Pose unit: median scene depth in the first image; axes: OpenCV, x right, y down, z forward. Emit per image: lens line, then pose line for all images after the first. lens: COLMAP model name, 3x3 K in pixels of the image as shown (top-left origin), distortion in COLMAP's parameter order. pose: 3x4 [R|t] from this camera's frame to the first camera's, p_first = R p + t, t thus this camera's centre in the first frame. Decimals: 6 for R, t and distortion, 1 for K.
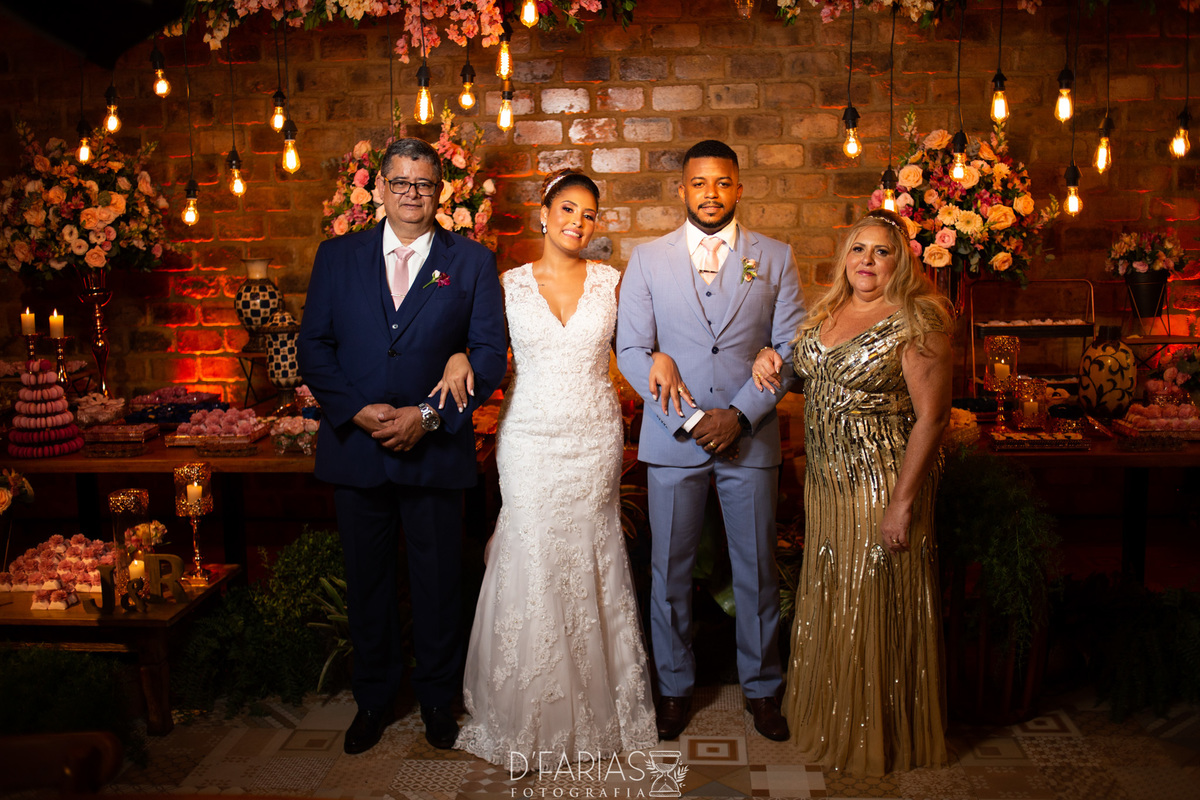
lens RADIAL K [[1225.2, 0, 600.0], [0, 1225.2, 400.0], [0, 0, 1]] dist [-0.045209, 0.020395]
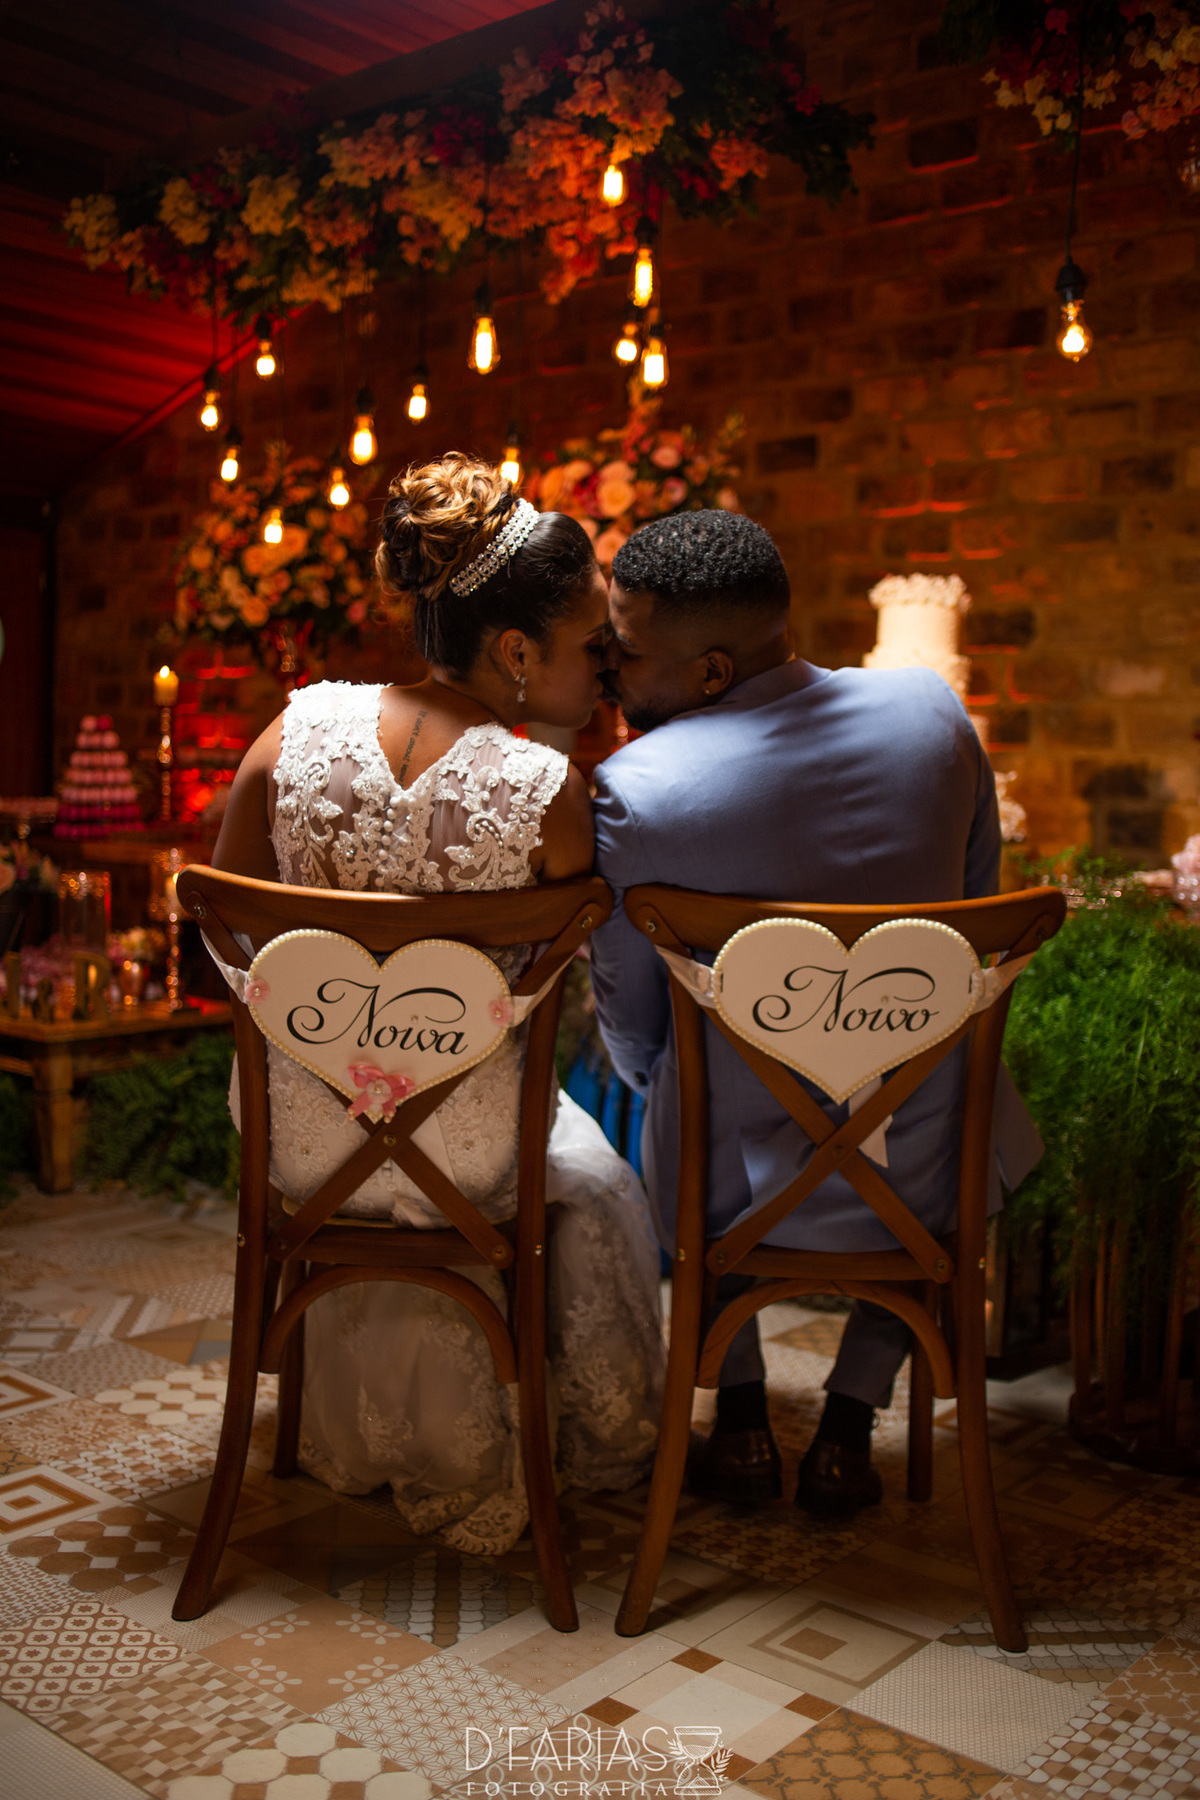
lens RADIAL K [[1837.9, 0, 600.0], [0, 1837.9, 900.0], [0, 0, 1]] dist [-0.045209, 0.020395]
pose [[0.810350, 0.077049, -0.580859, 0.474265], [-0.120460, 0.992048, -0.036461, 0.084048], [0.573431, 0.099516, 0.813188, 0.227626]]
